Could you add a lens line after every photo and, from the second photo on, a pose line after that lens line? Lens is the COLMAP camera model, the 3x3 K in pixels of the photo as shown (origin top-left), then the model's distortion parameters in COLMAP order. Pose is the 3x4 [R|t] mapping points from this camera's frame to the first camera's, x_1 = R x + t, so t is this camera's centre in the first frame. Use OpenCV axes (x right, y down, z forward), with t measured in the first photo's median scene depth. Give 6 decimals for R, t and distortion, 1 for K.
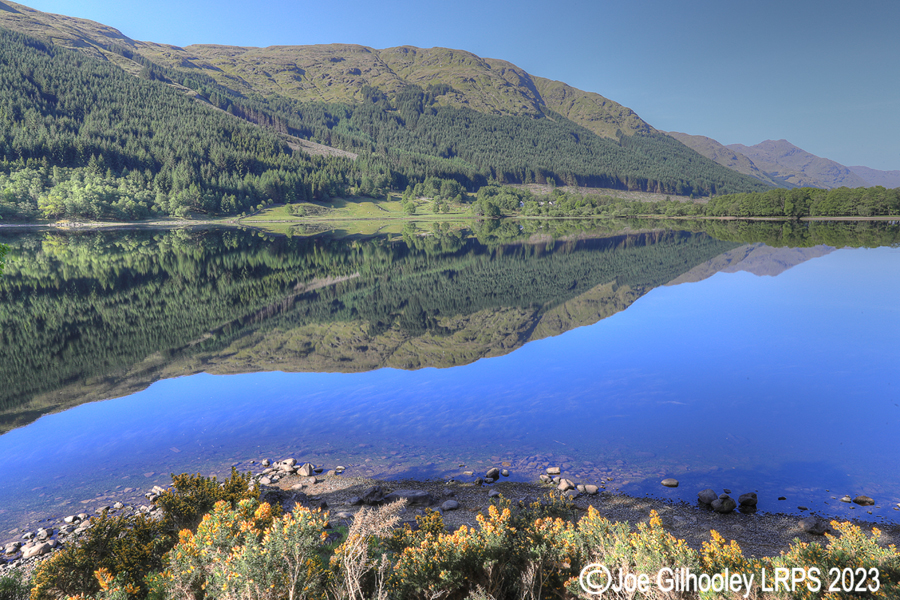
lens RADIAL K [[628.3, 0, 448.1], [0, 628.3, 282.9], [0, 0, 1]] dist [-0.042467, 0.085040]
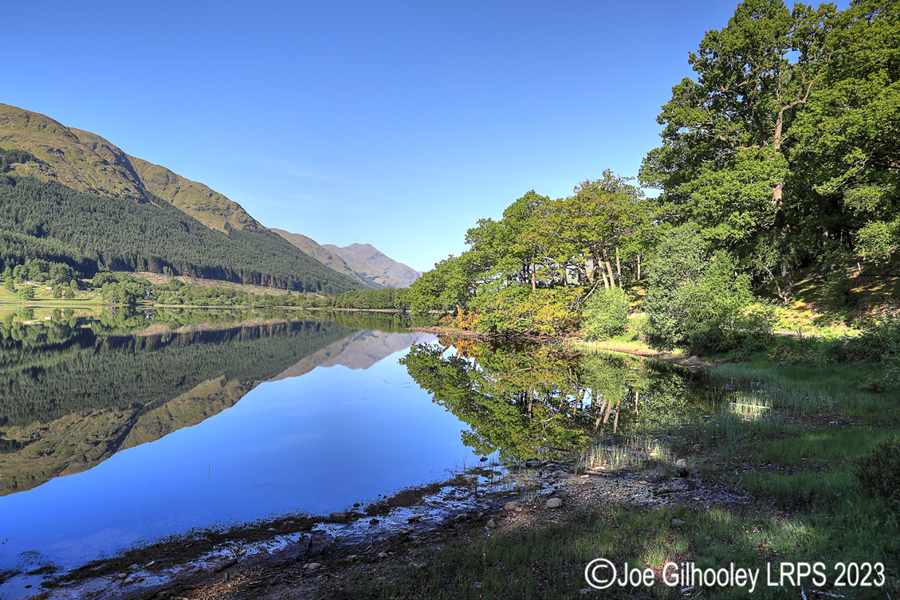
lens RADIAL K [[690.5, 0, 456.8], [0, 690.5, 297.8], [0, 0, 1]] dist [-0.011177, 0.085322]
pose [[0.810217, 0.032916, 0.585205, -0.074262], [0.042340, 0.992527, -0.114446, 0.015256], [-0.584599, 0.117504, 0.802768, -0.084542]]
